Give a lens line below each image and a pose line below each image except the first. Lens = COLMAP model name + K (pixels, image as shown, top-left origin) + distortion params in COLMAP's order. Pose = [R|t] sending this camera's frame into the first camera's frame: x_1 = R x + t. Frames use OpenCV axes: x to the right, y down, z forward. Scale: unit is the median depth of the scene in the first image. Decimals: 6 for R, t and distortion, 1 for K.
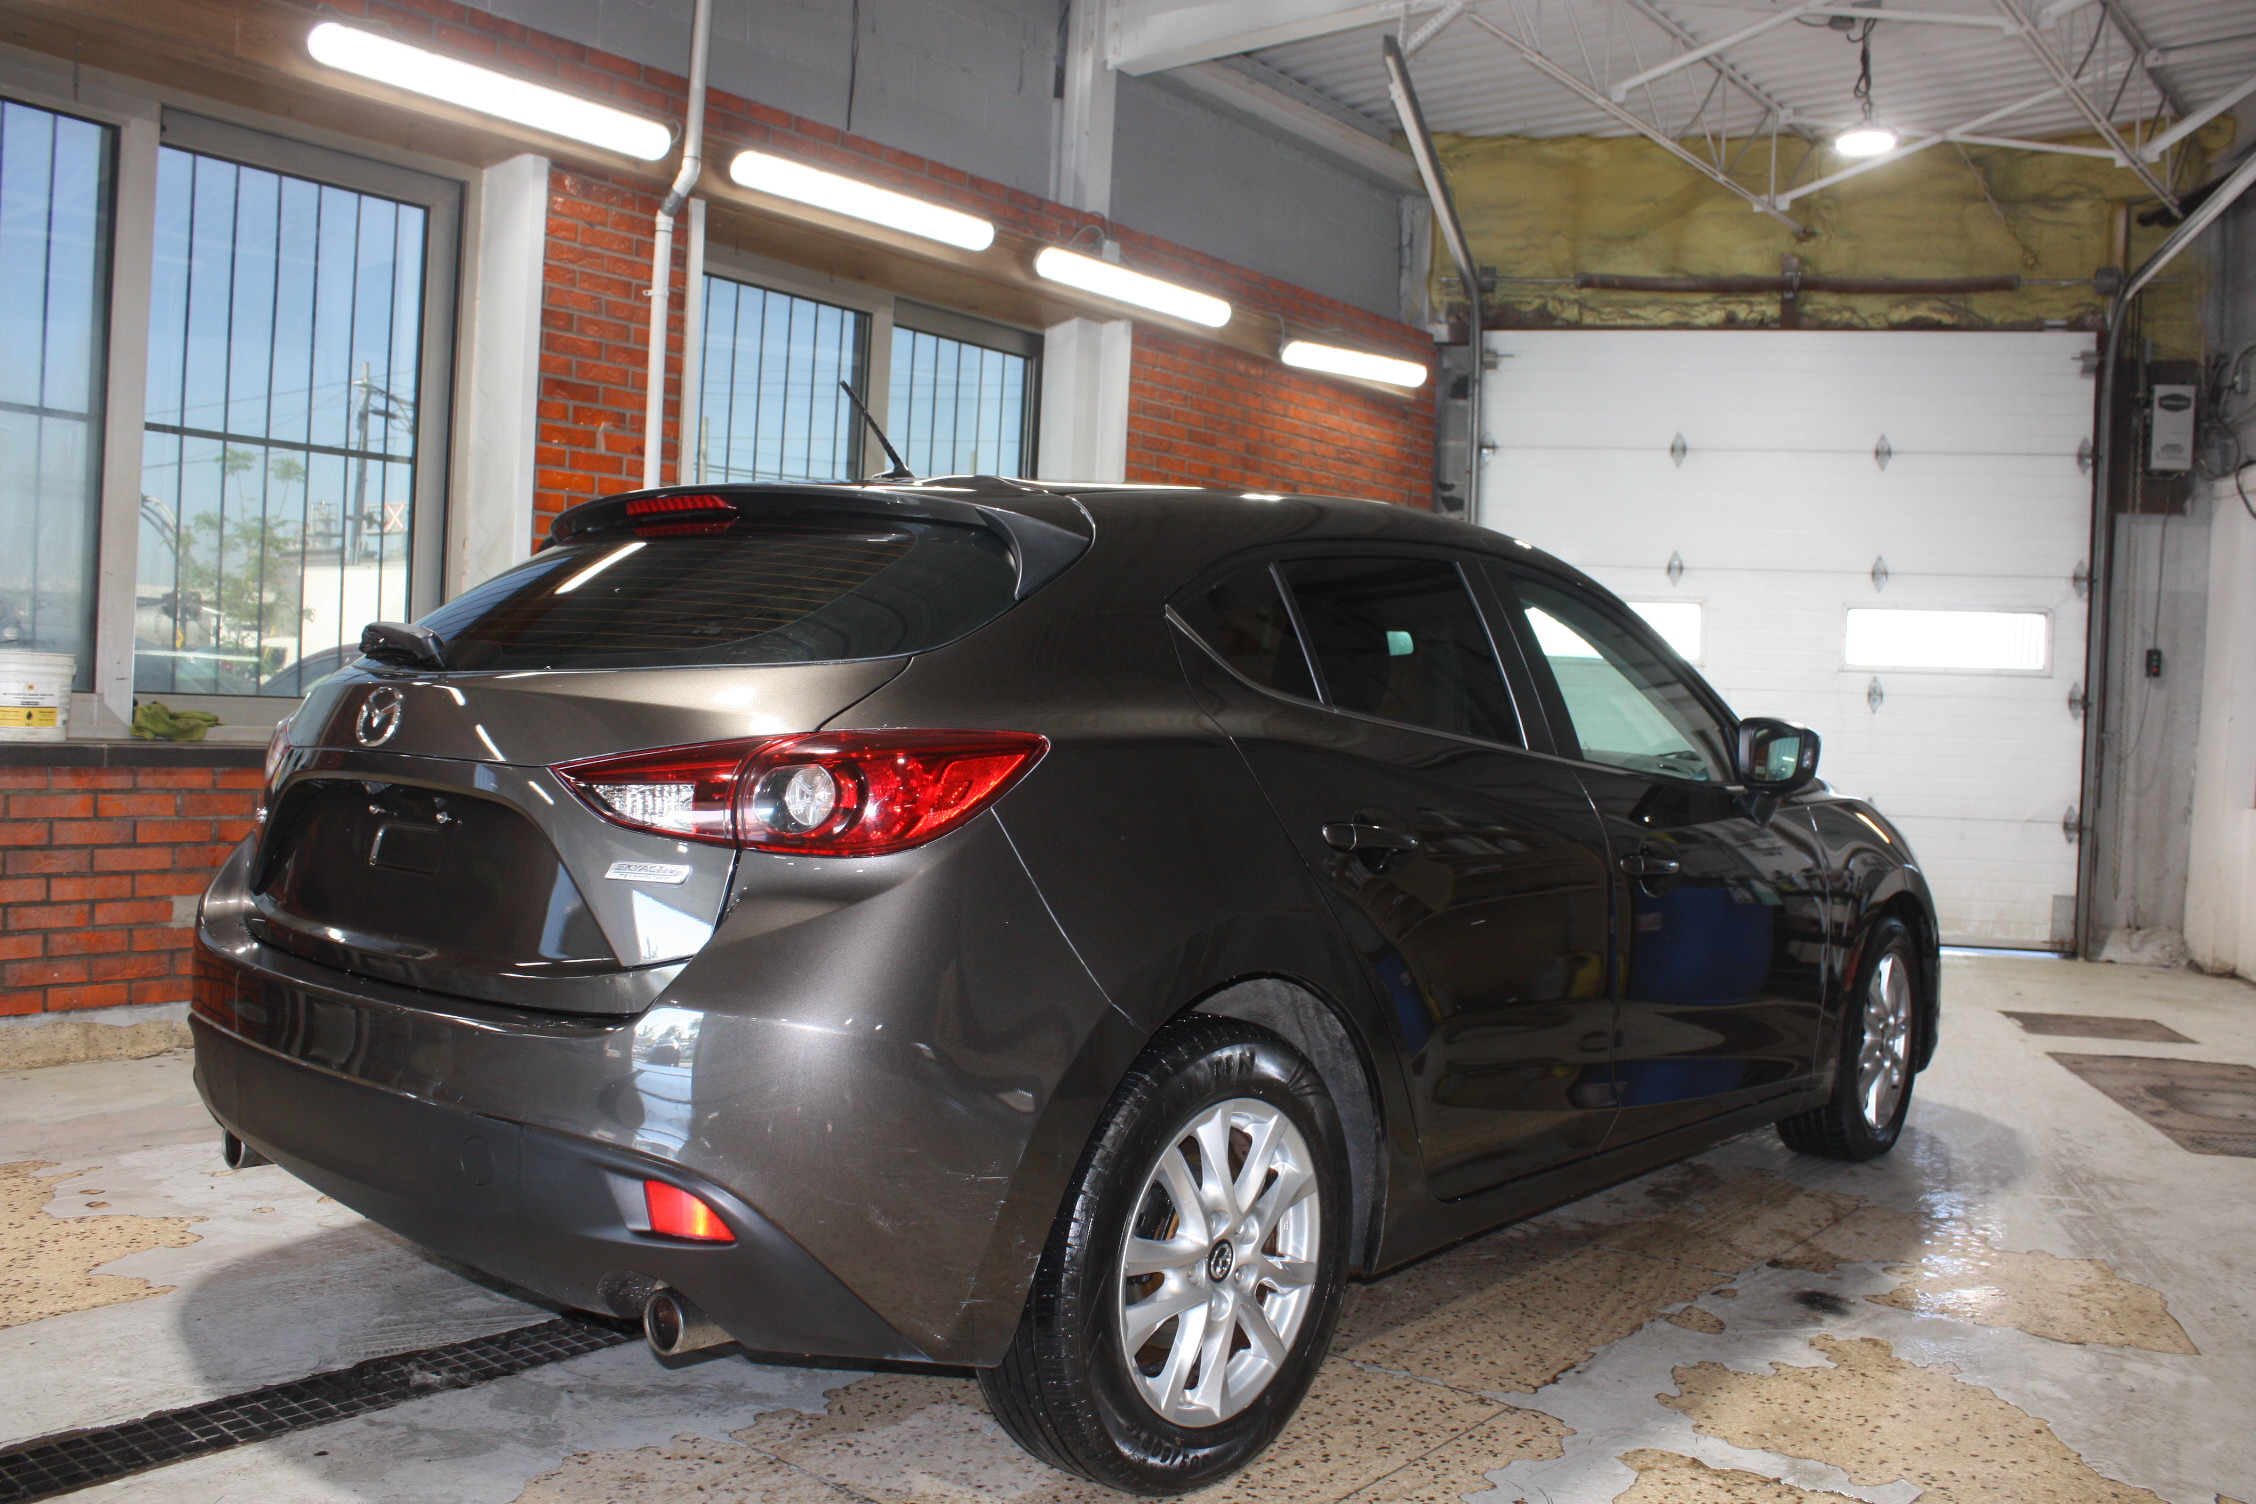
lens RADIAL K [[1890.0, 0, 1128.0], [0, 1890.0, 752.0], [0, 0, 1]] dist [-0.015953, -0.007885]
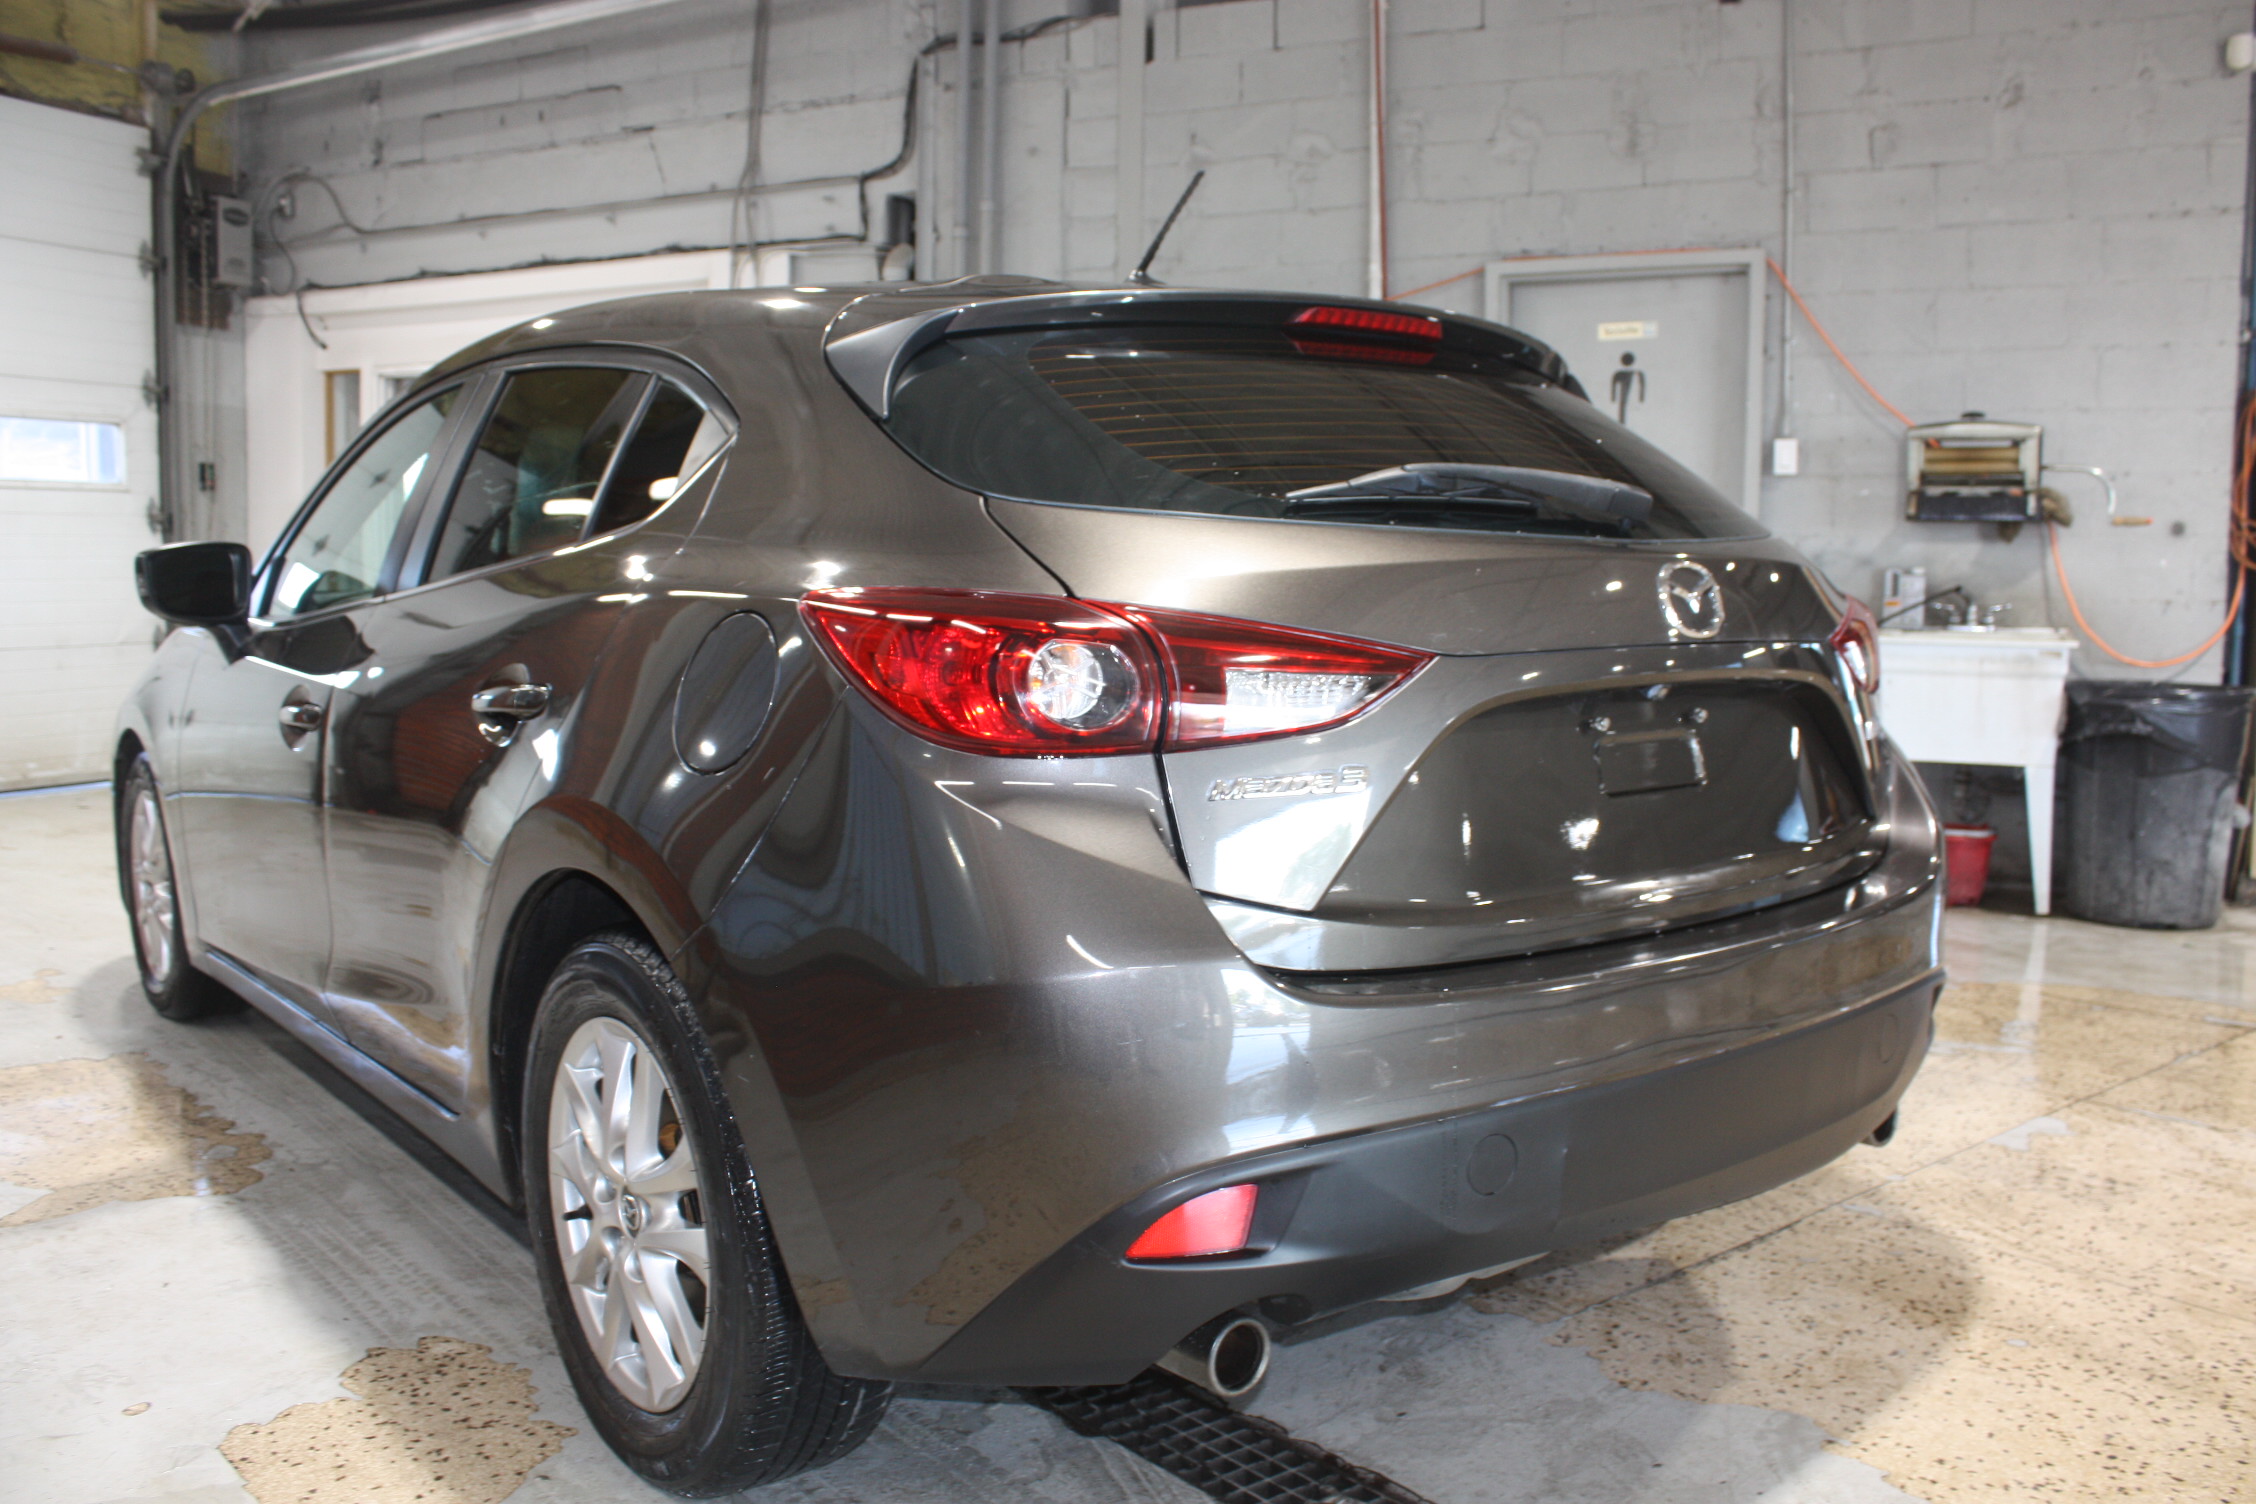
lens RADIAL K [[1898.7, 0, 1128.0], [0, 1898.7, 752.0], [0, 0, 1]] dist [-0.005184, -0.001361]
pose [[0.194875, -0.144721, 0.970093, -0.369253], [0.041864, 0.989381, 0.139189, -0.022859], [-0.979934, 0.013487, 0.198864, 0.323634]]
